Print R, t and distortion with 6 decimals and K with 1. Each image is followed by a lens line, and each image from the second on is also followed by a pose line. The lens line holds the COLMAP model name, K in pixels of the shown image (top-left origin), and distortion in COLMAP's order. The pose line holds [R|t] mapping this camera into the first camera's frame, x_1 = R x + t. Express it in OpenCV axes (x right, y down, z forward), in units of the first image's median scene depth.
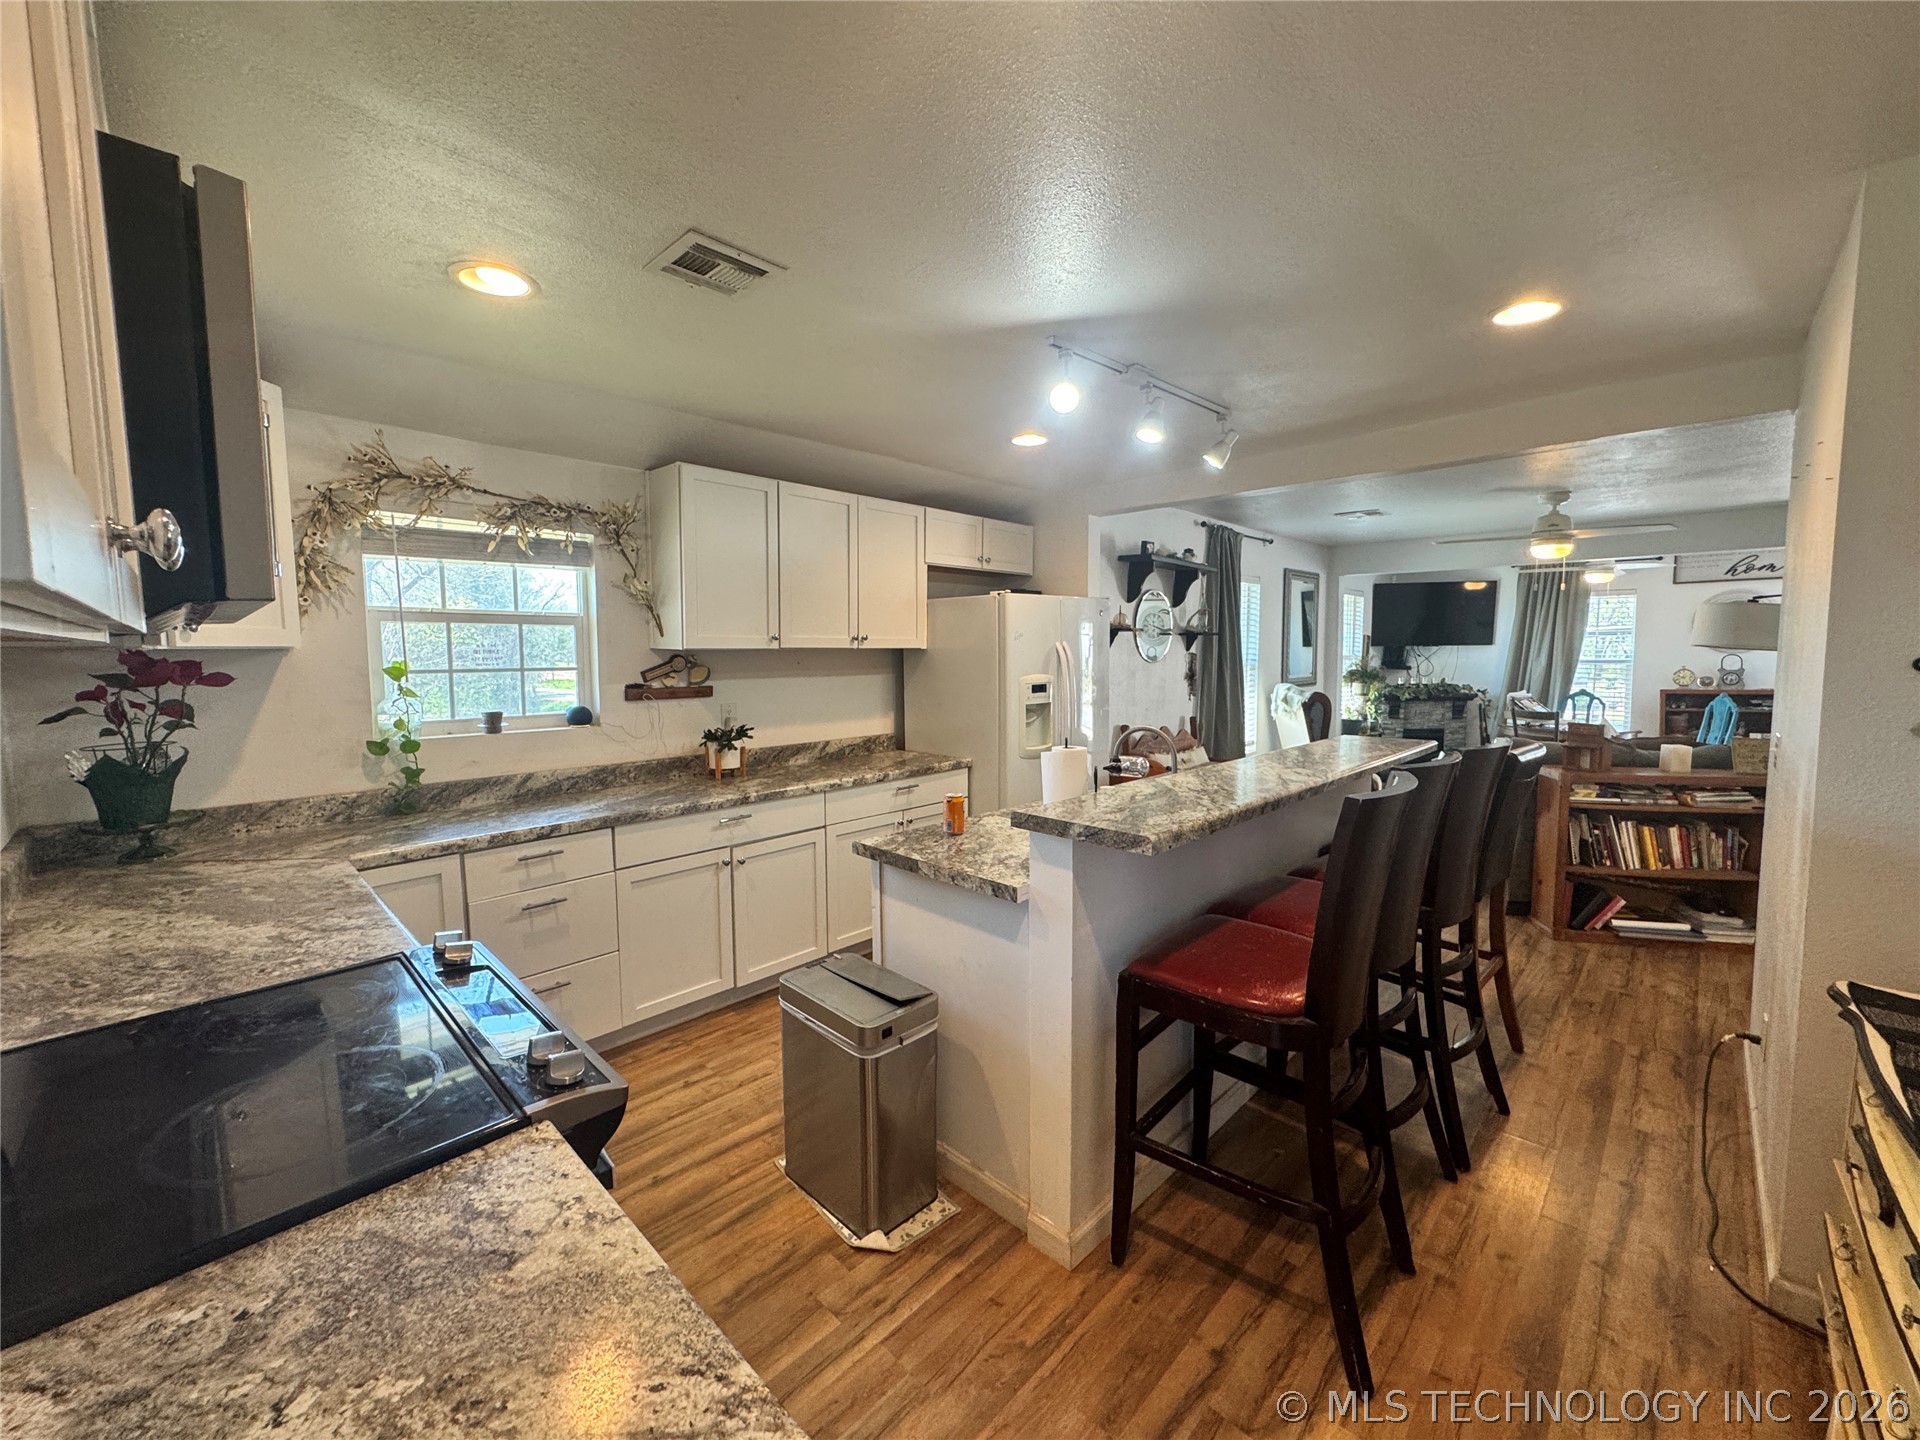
lens RADIAL K [[764.9, 0, 963.6], [0, 764.9, 712.6], [0, 0, 1]] dist [-0.001989, 0.000550]
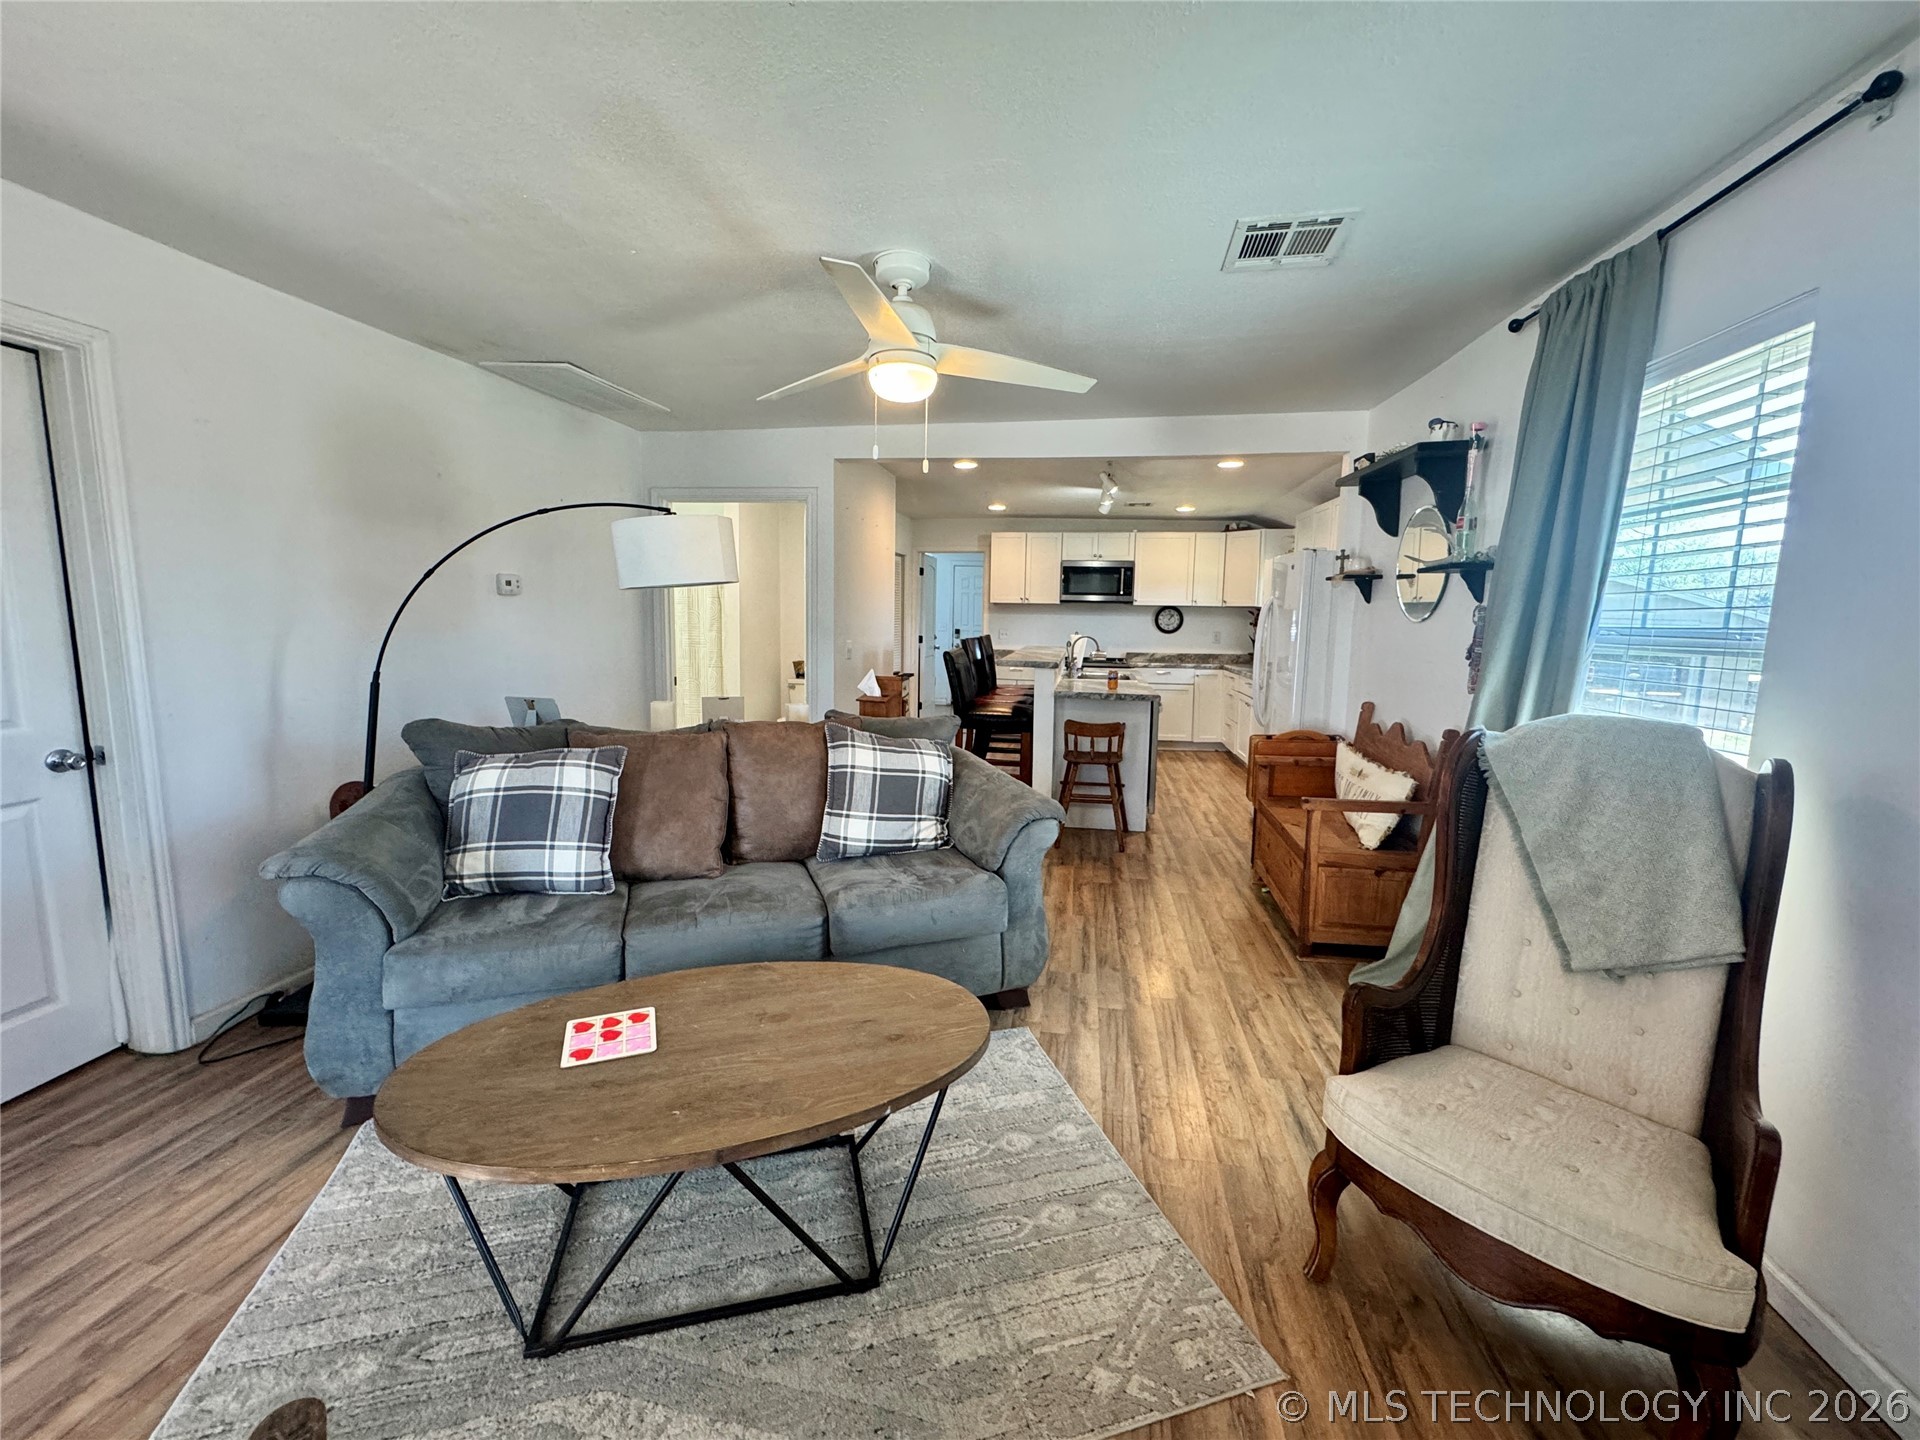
lens RADIAL K [[764.9, 0, 962.7], [0, 764.9, 712.7], [0, 0, 1]] dist [-0.001989, 0.000550]
pose [[-0.816688, 0.066580, -0.573226, 0.829186], [-0.060803, 0.977865, 0.200207, -0.085396], [0.573868, 0.198360, -0.794562, 1.165789]]
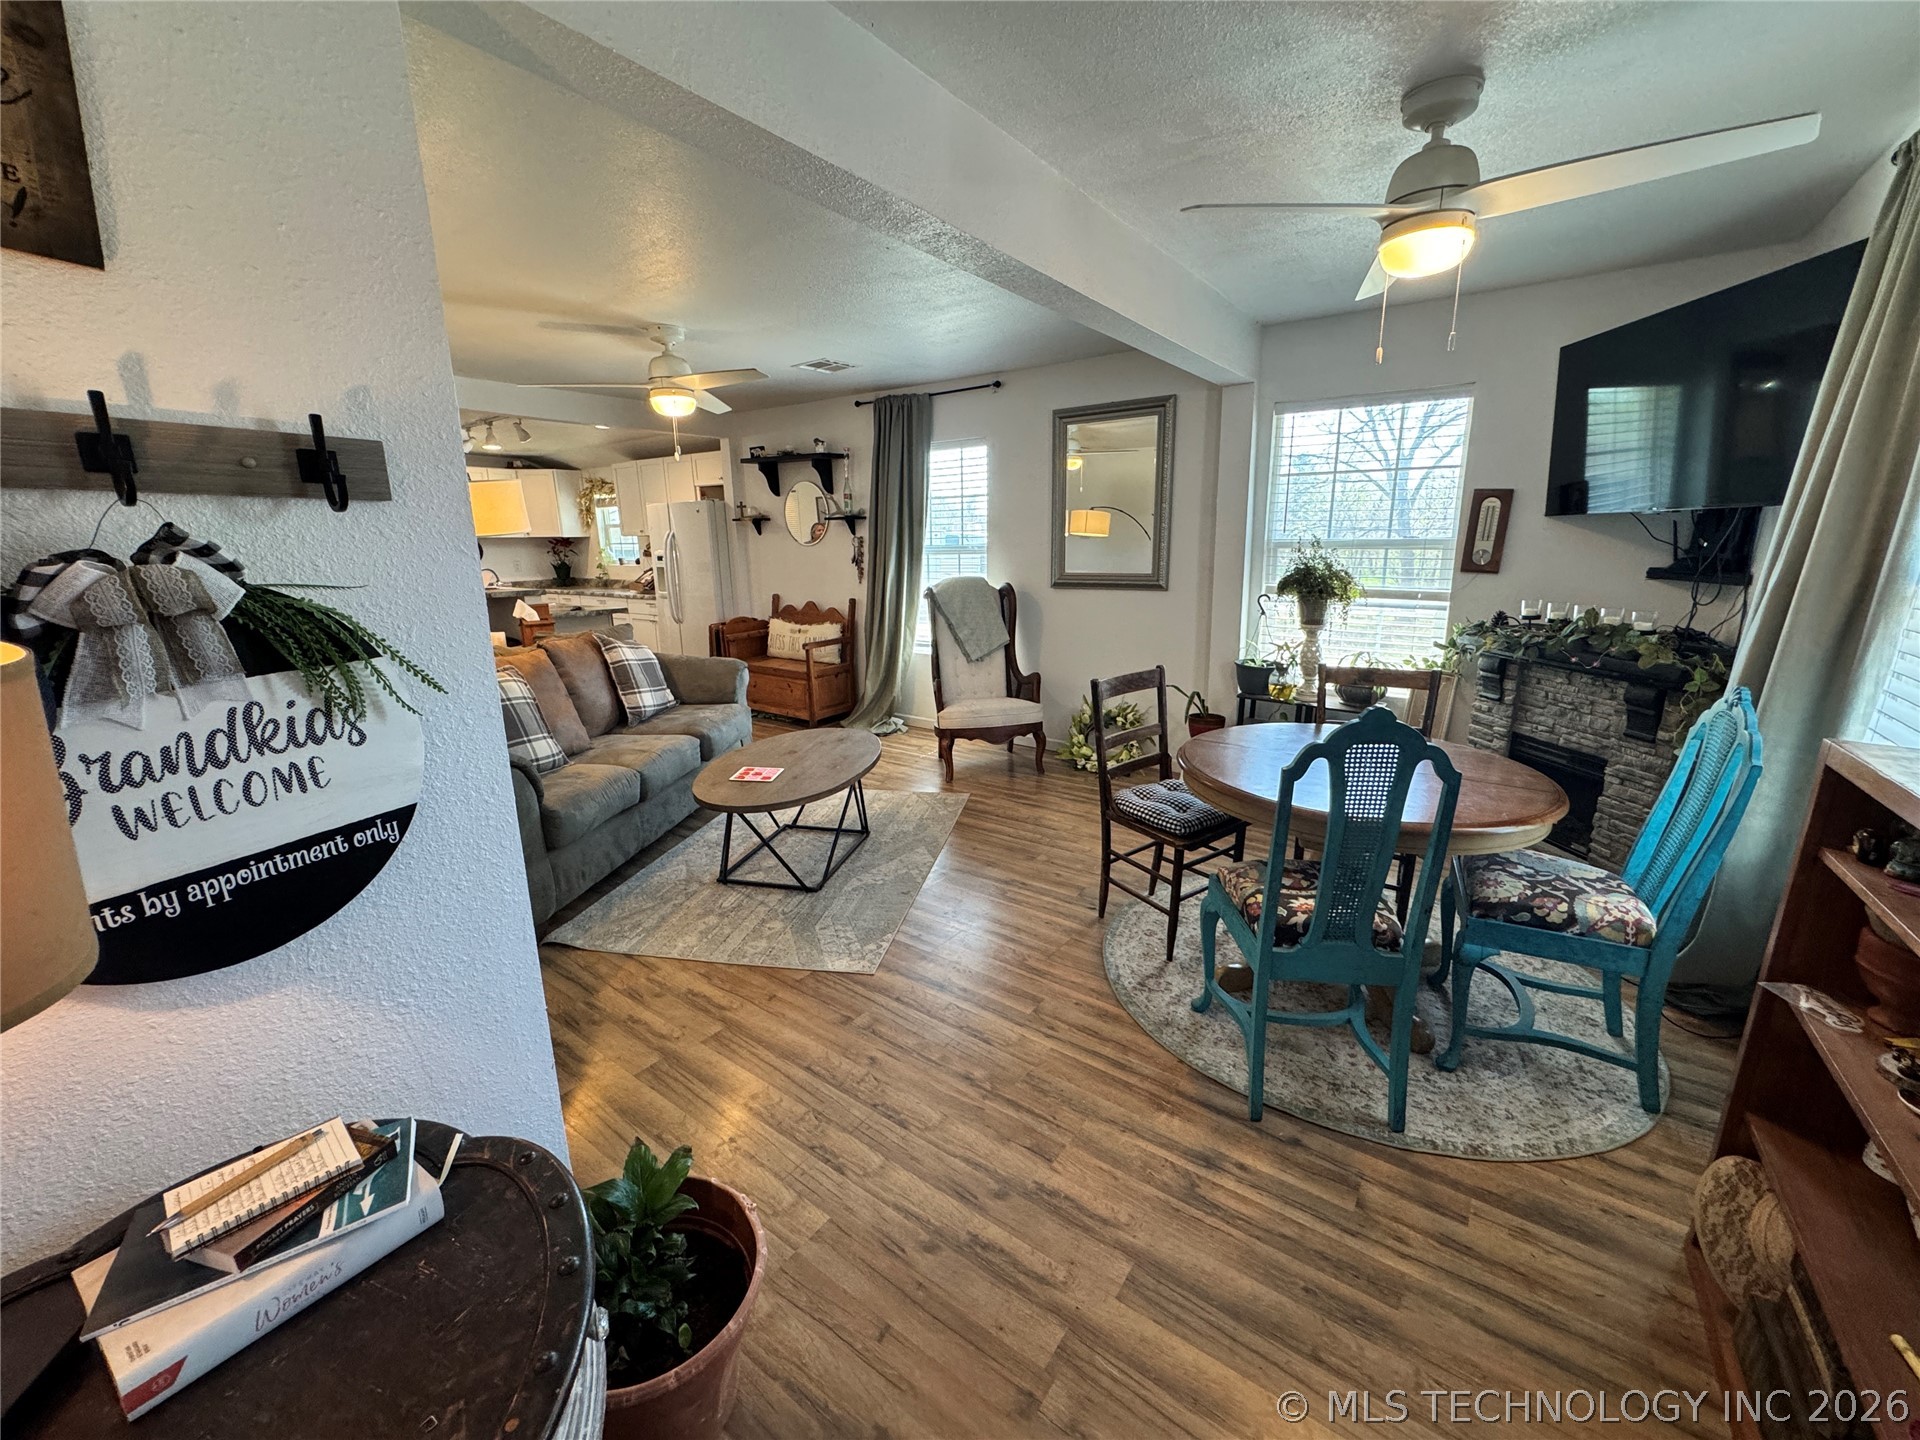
lens RADIAL K [[764.9, 0, 962.7], [0, 764.9, 712.9], [0, 0, 1]] dist [-0.001989, 0.000550]
pose [[0.139956, 0.223897, -0.964512, 1.316210], [-0.070857, 0.973866, 0.215787, -0.075902], [0.987619, 0.038142, 0.152163, 0.952913]]
